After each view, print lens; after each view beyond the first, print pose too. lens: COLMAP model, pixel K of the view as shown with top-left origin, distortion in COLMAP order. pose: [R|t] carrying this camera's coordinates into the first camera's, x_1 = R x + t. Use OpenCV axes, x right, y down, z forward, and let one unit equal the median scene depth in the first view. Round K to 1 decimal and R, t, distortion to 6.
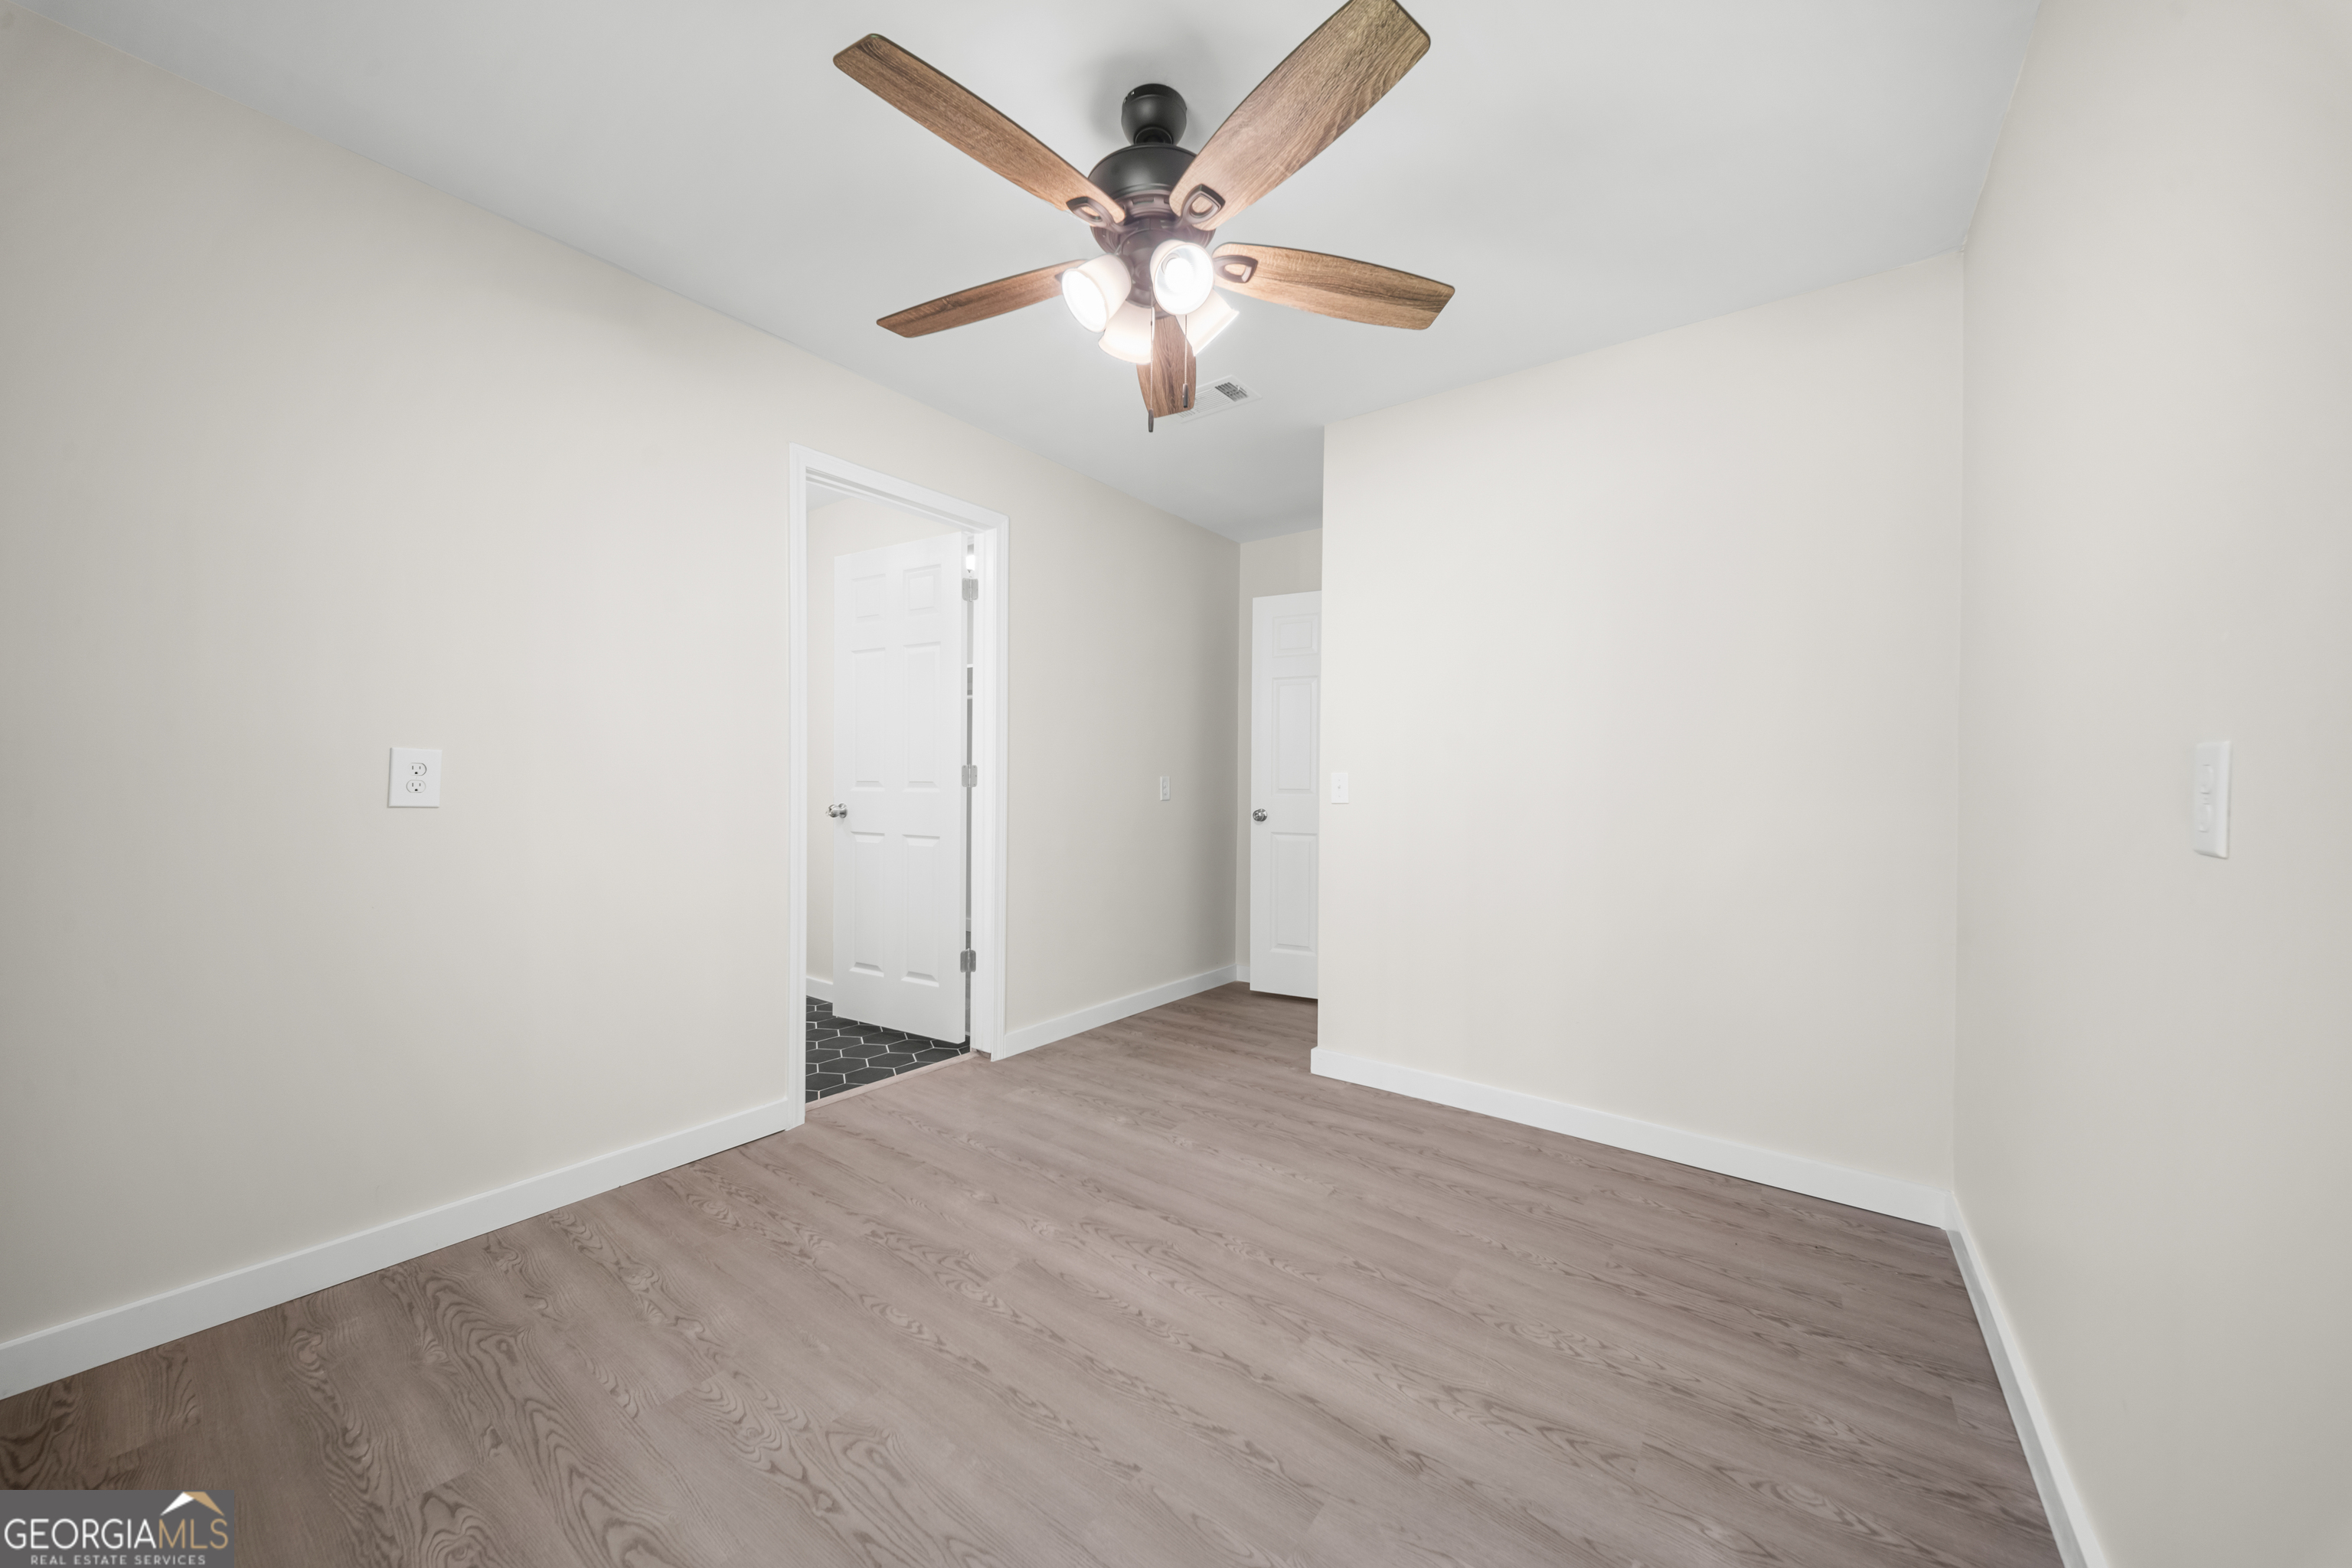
lens RADIAL K [[827.8, 0, 1180.1], [0, 827.8, 785.0], [0, 0, 1]] dist [0.001302, -0.001186]
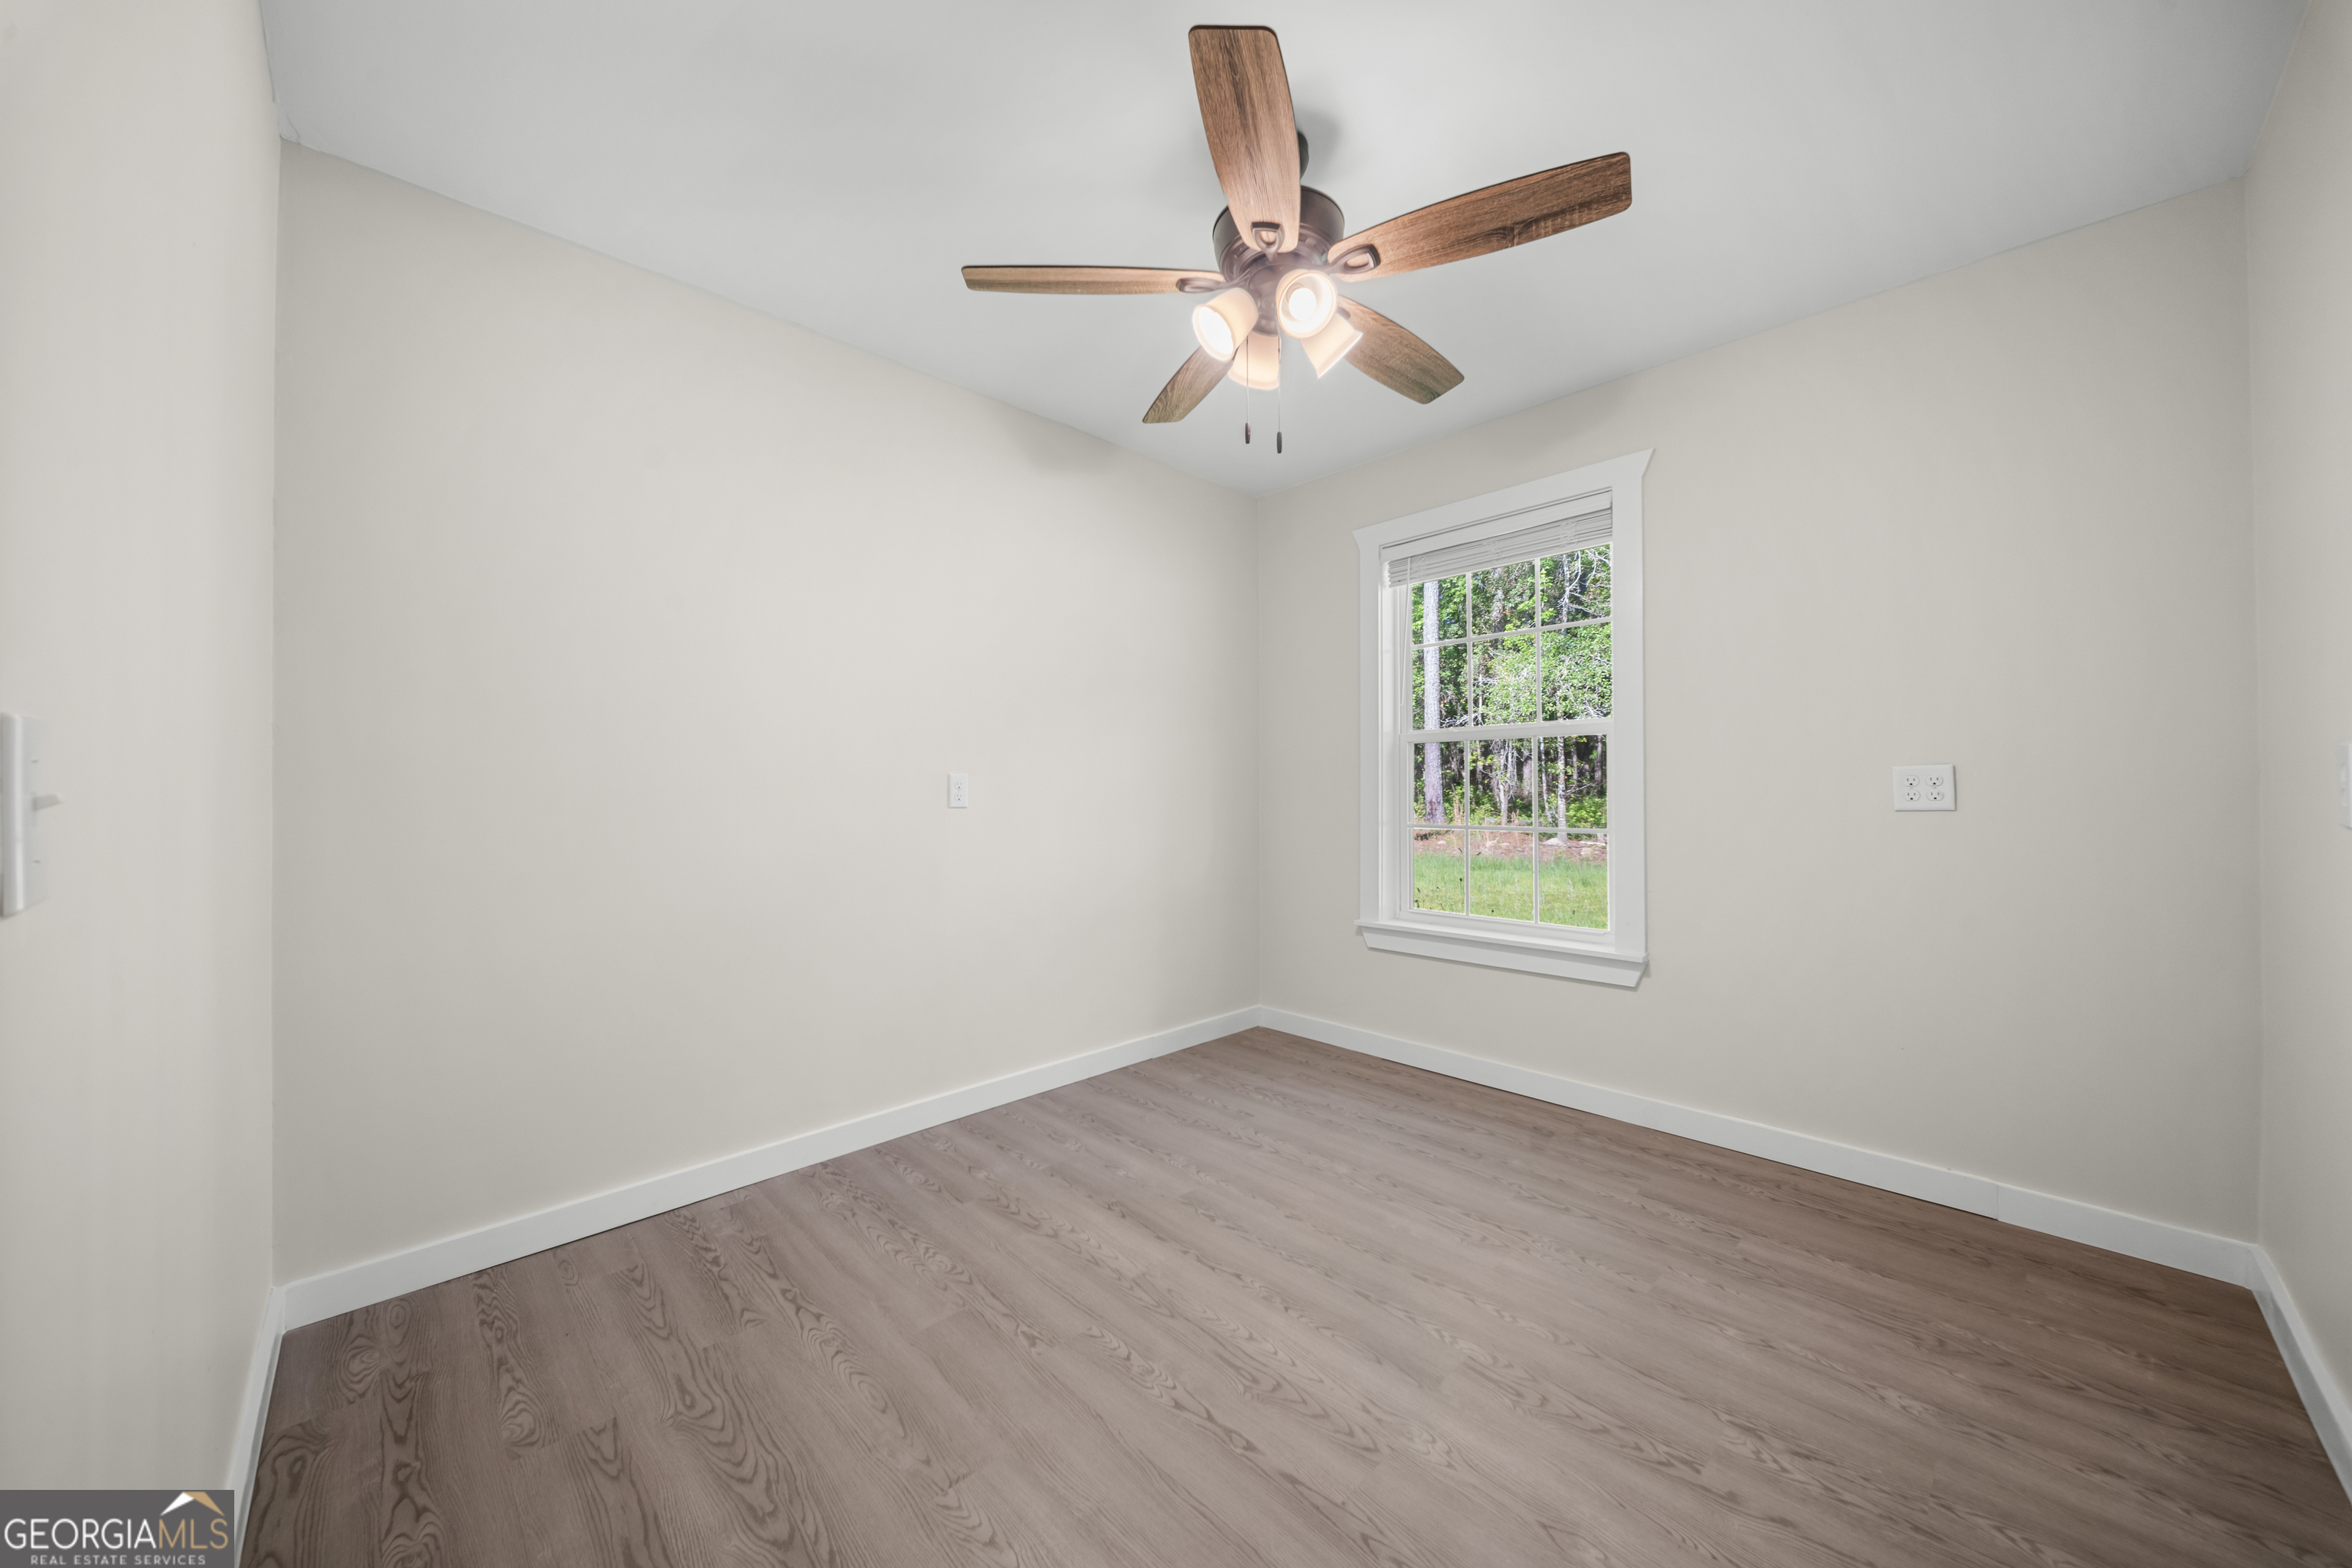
lens RADIAL K [[827.8, 0, 1186.8], [0, 827.8, 778.1], [0, 0, 1]] dist [0.001302, -0.001186]
pose [[-0.987371, -0.004377, 0.158362, -0.082824], [-0.005225, 0.999974, -0.004936, -0.006890], [-0.158337, -0.005701, -0.987369, 1.950729]]
